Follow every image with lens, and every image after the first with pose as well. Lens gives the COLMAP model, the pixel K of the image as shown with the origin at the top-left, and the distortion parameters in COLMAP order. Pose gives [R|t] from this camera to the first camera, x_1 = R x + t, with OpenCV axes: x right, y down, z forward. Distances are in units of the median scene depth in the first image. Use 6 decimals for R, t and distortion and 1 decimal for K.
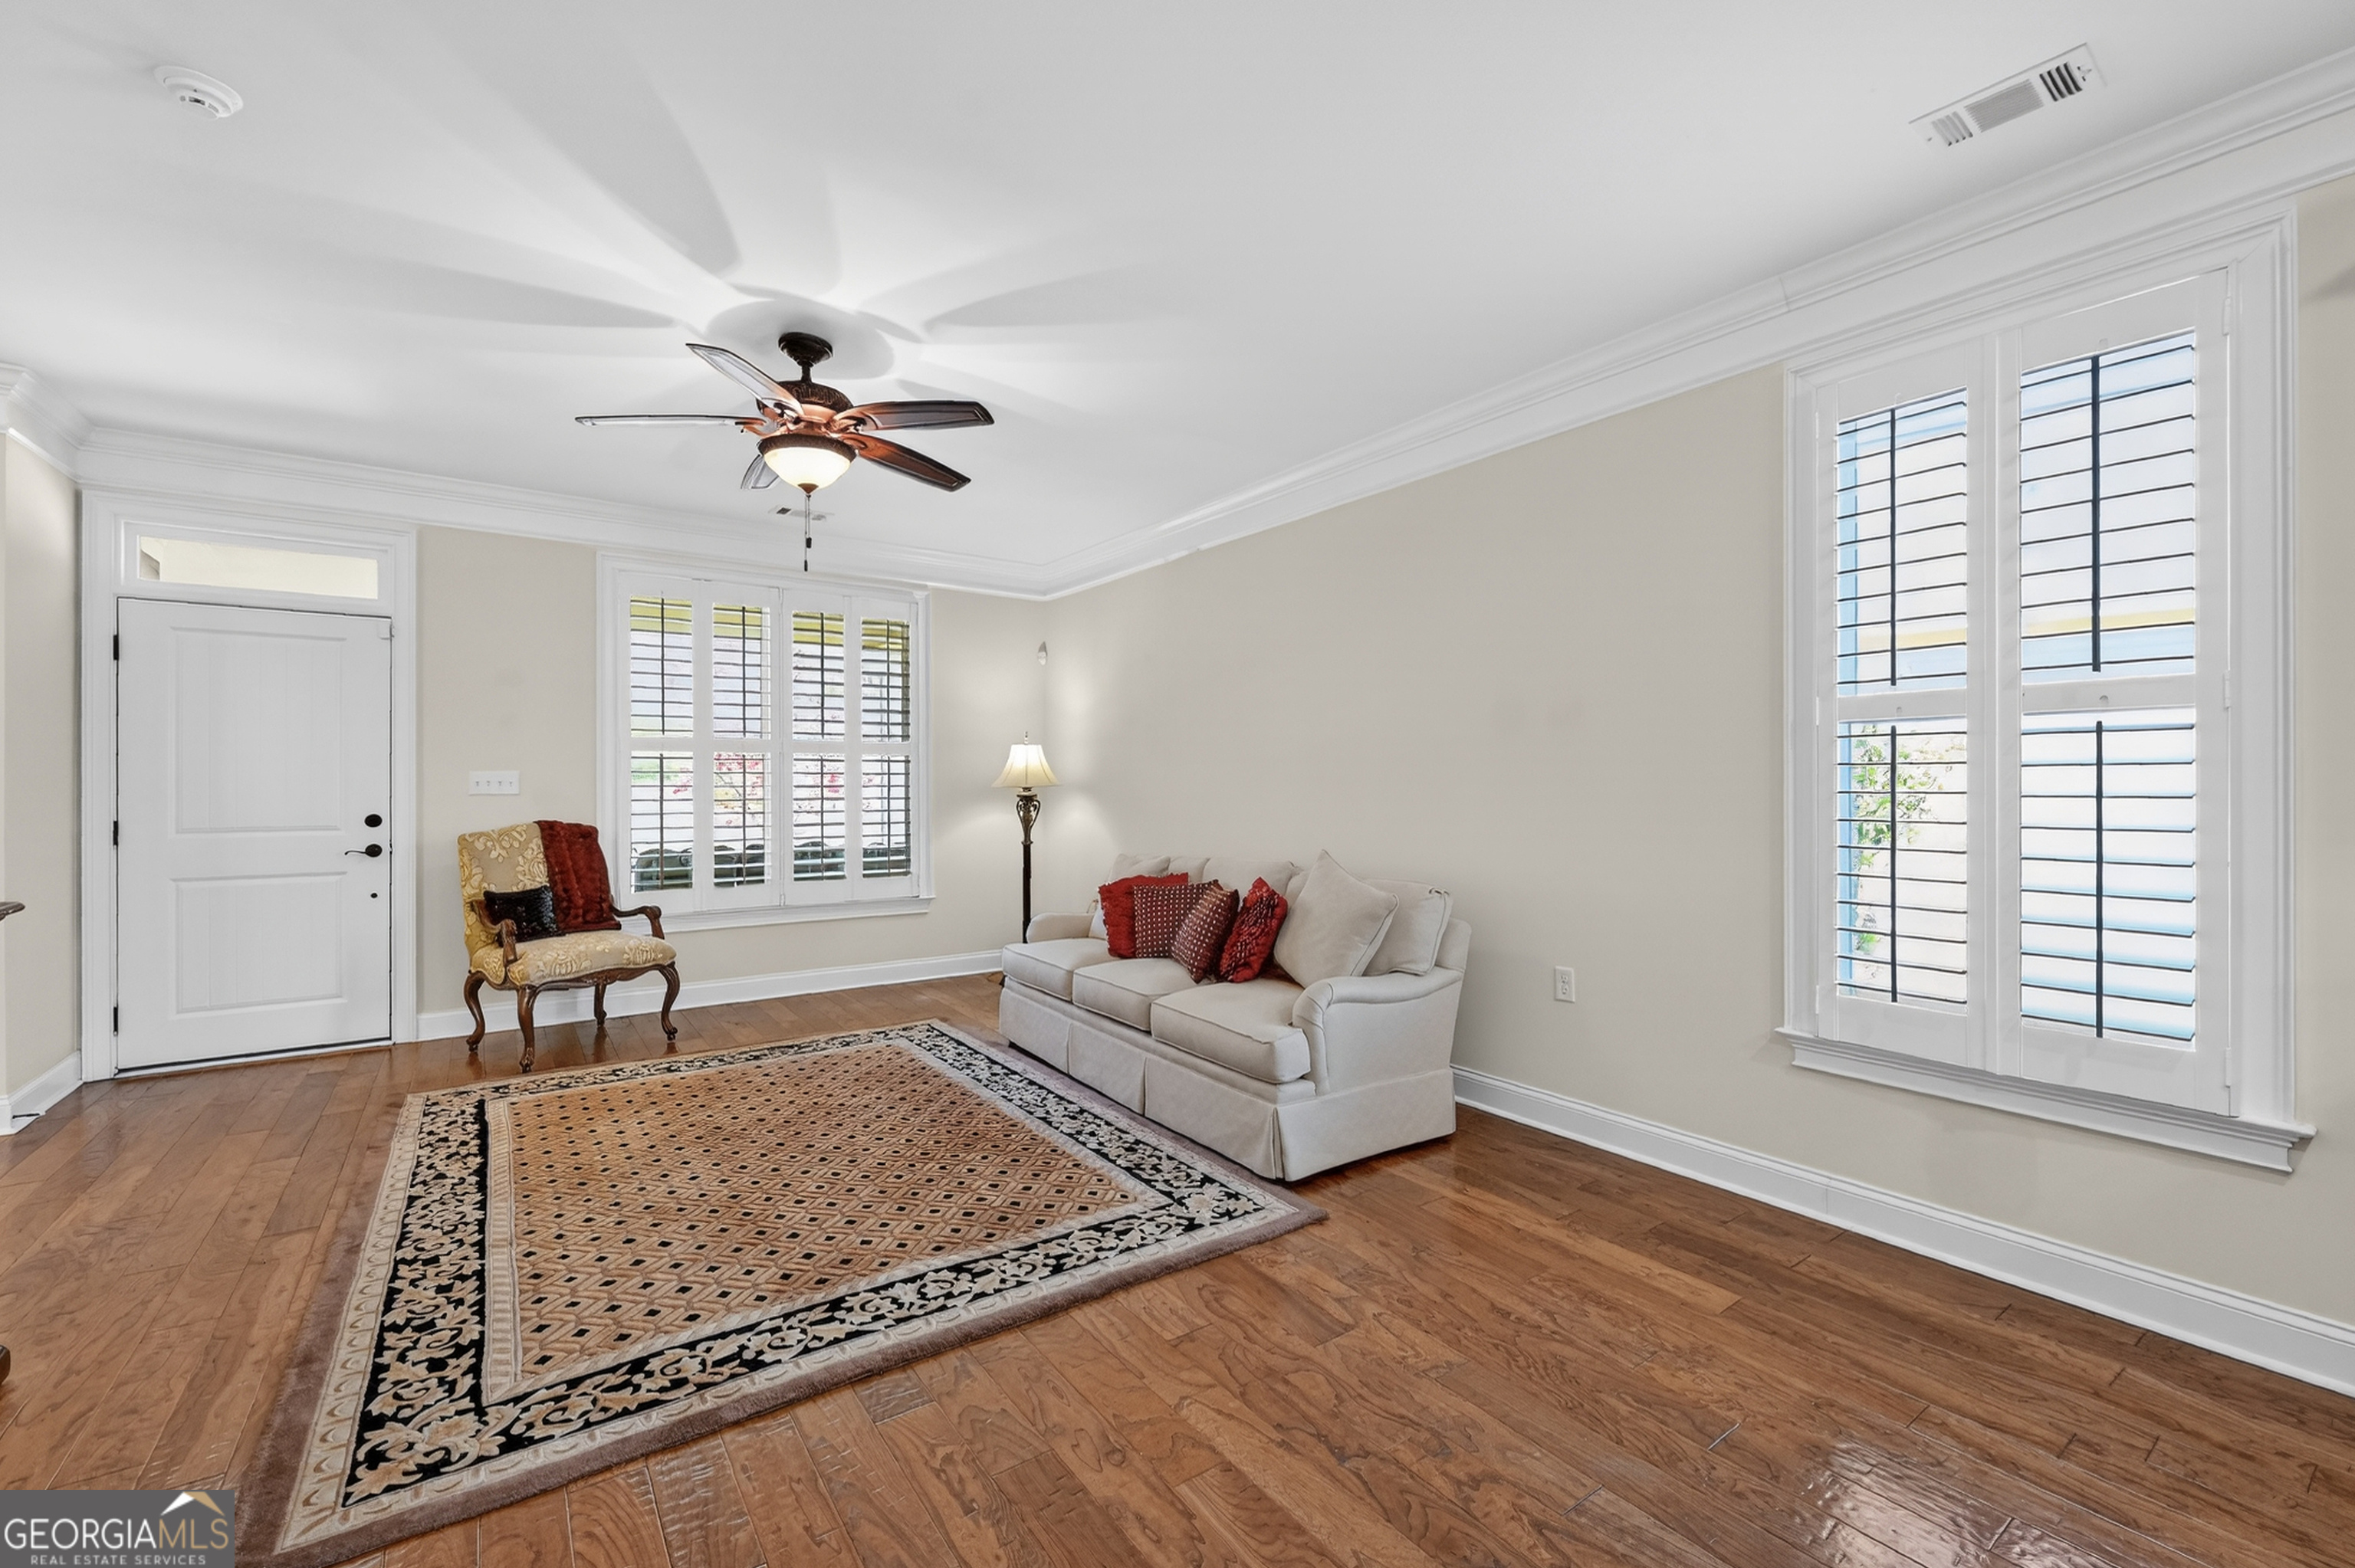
lens RADIAL K [[965.1, 0, 1167.0], [0, 965.1, 782.7], [0, 0, 1]] dist [-0.000546, -0.000100]
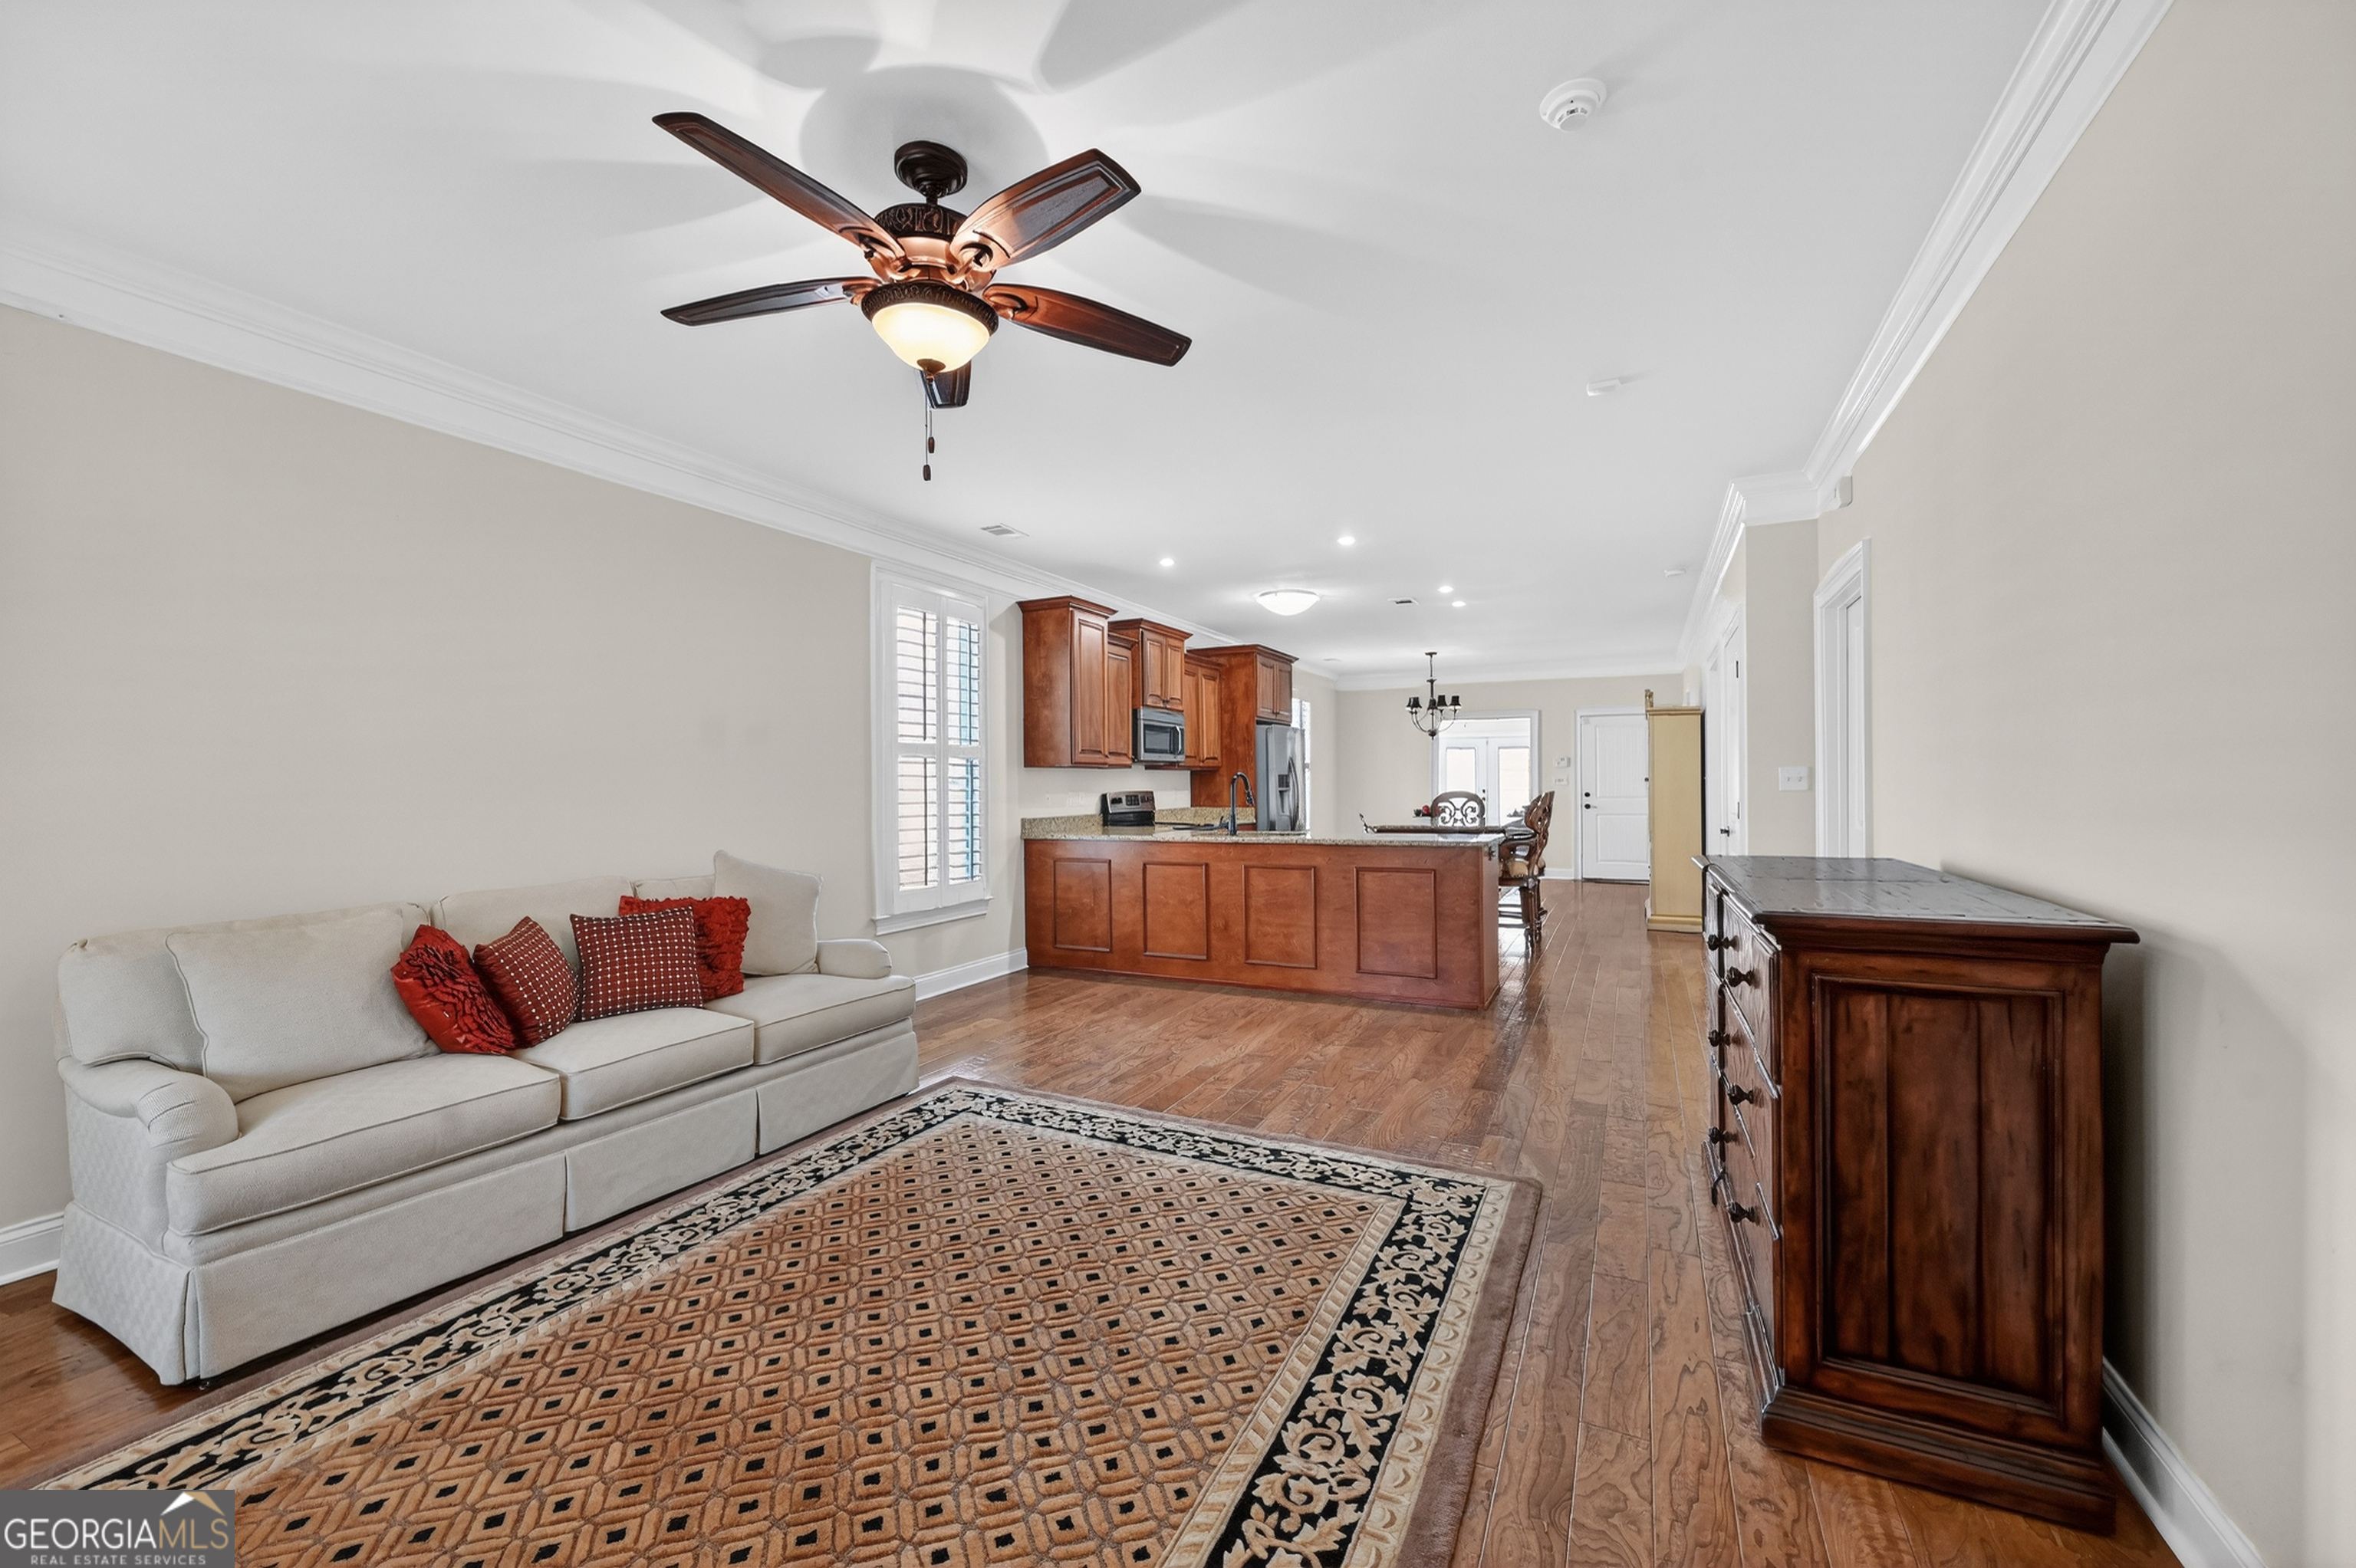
lens RADIAL K [[924.3, 0, 1178.0], [0, 924.3, 786.0], [0, 0, 1]] dist [-0.000553, -0.000082]
pose [[-0.476431, 0.002584, 0.879208, -1.230938], [0.007366, 0.999972, 0.001052, 0.004424], [-0.879181, 0.006977, -0.476437, 1.361470]]
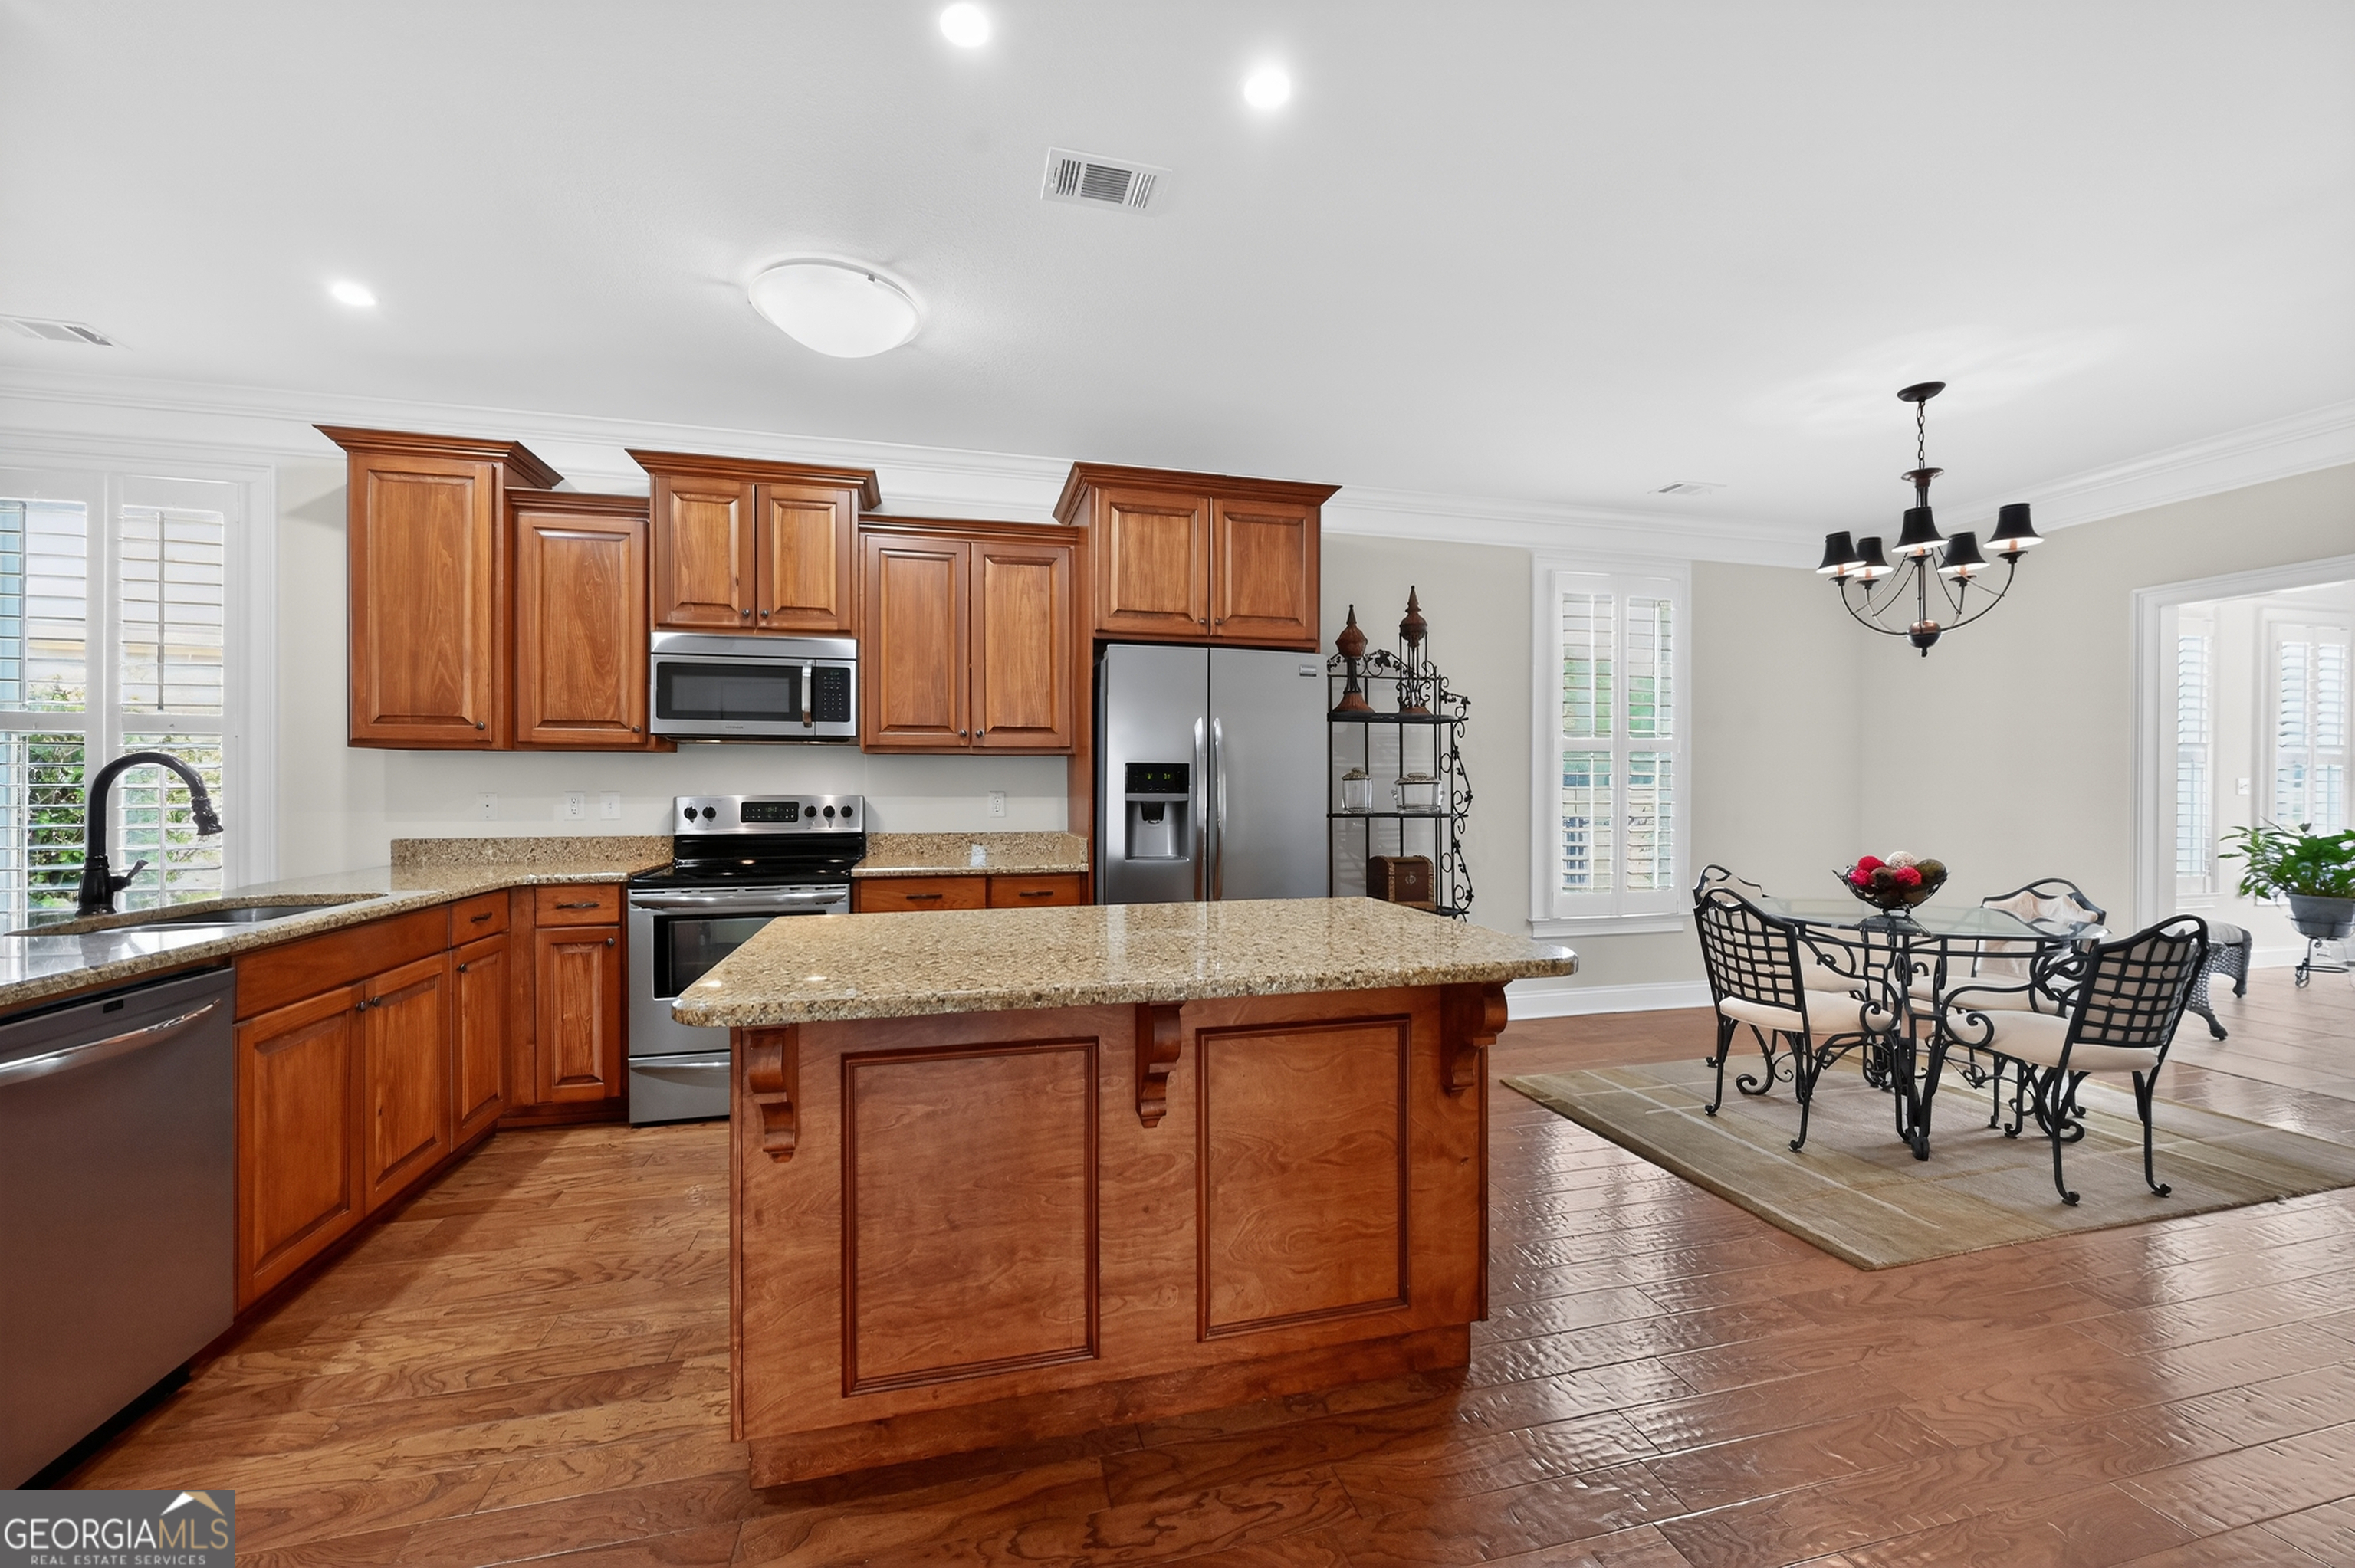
lens RADIAL K [[923.9, 0, 1177.5], [0, 923.9, 786.0], [0, 0, 1]] dist [-0.000553, -0.000082]
pose [[0.356985, -0.000887, 0.934110, 0.110444], [-0.004328, 0.999987, 0.002603, 0.000452], [-0.934100, -0.004972, 0.356977, -0.896243]]
